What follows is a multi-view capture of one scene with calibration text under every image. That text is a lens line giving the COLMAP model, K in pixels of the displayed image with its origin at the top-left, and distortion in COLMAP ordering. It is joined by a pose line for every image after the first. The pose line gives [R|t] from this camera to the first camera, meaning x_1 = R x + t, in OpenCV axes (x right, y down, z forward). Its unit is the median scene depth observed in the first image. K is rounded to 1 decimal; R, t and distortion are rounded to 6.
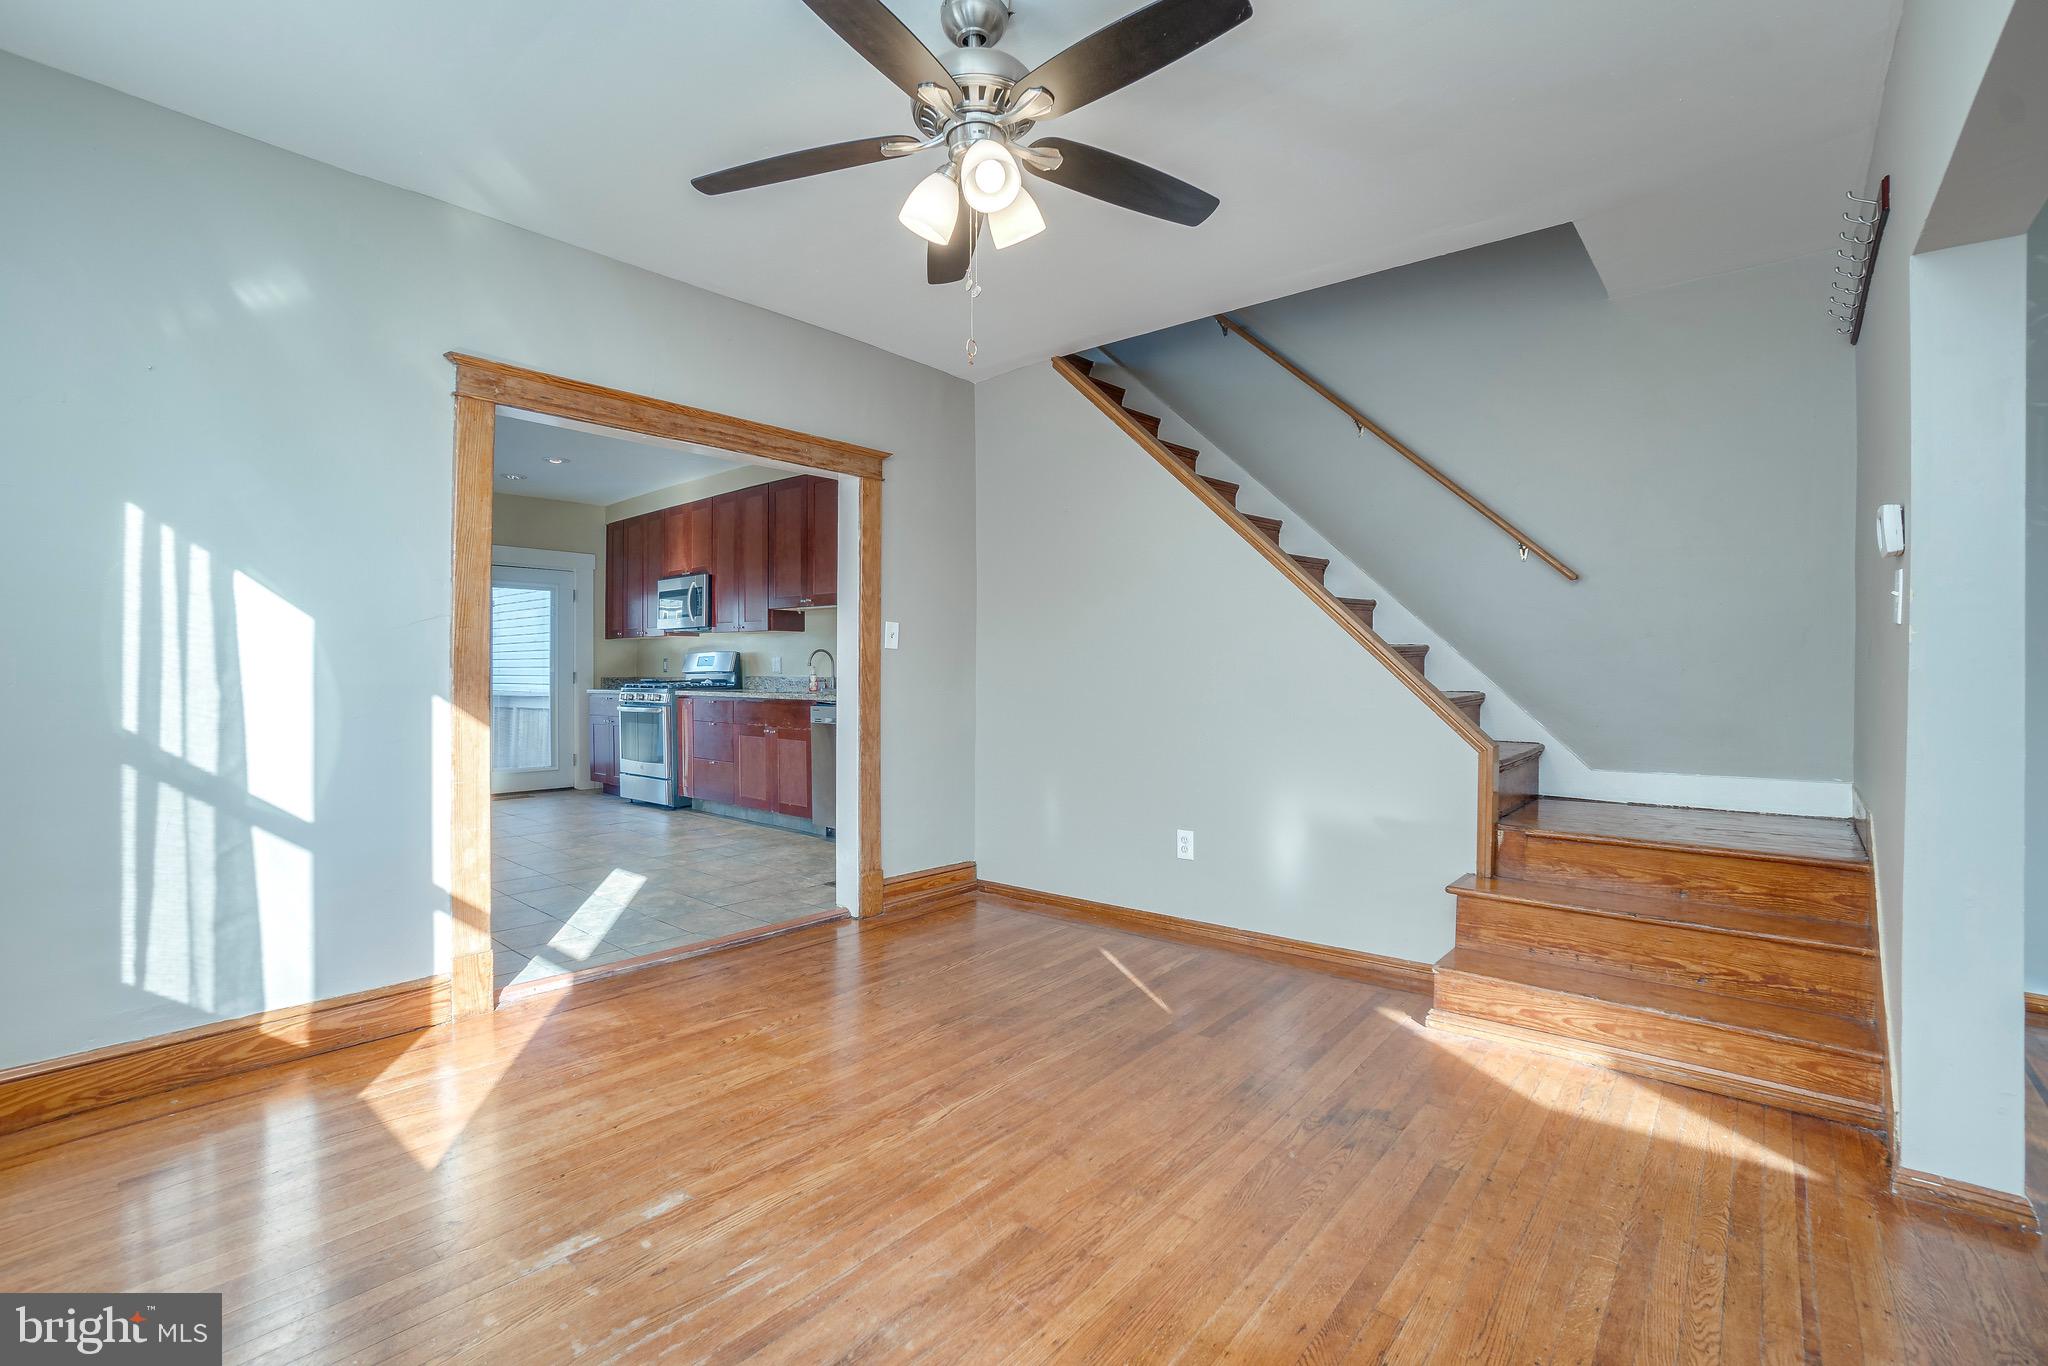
lens RADIAL K [[926.4, 0, 991.8], [0, 926.4, 672.6], [0, 0, 1]] dist [-0.028965, 0.009536]
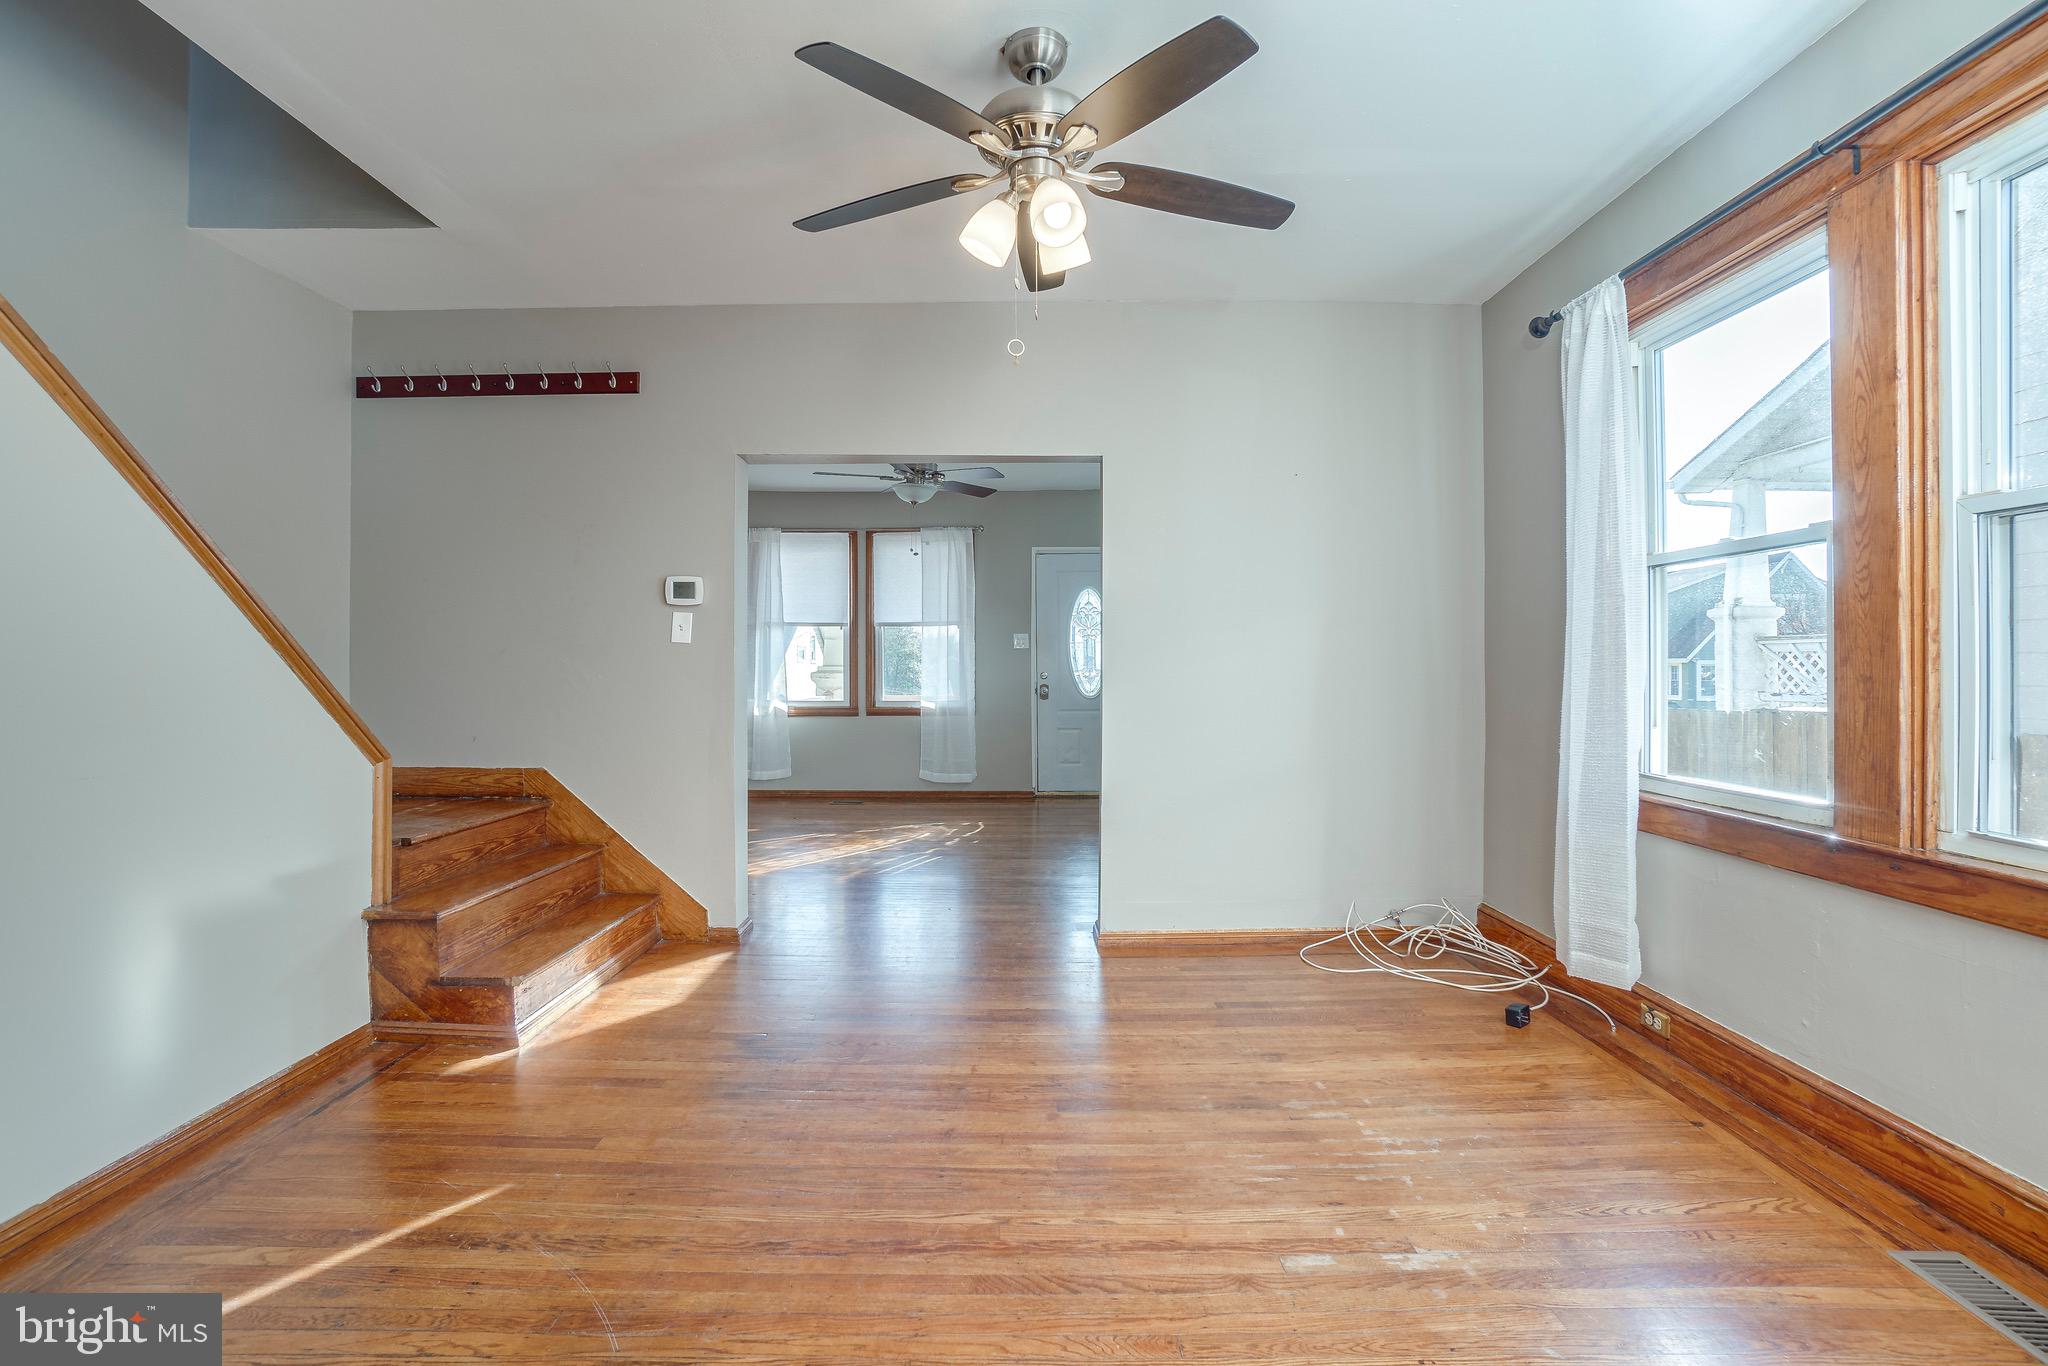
lens RADIAL K [[969.2, 0, 1011.4], [0, 969.2, 677.6], [0, 0, 1]] dist [-0.021674, 0.003610]
pose [[-0.672679, -0.005457, 0.739914, -0.826135], [0.000726, 0.999967, 0.008035, -0.002265], [-0.739934, 0.005942, -0.672653, 1.782915]]
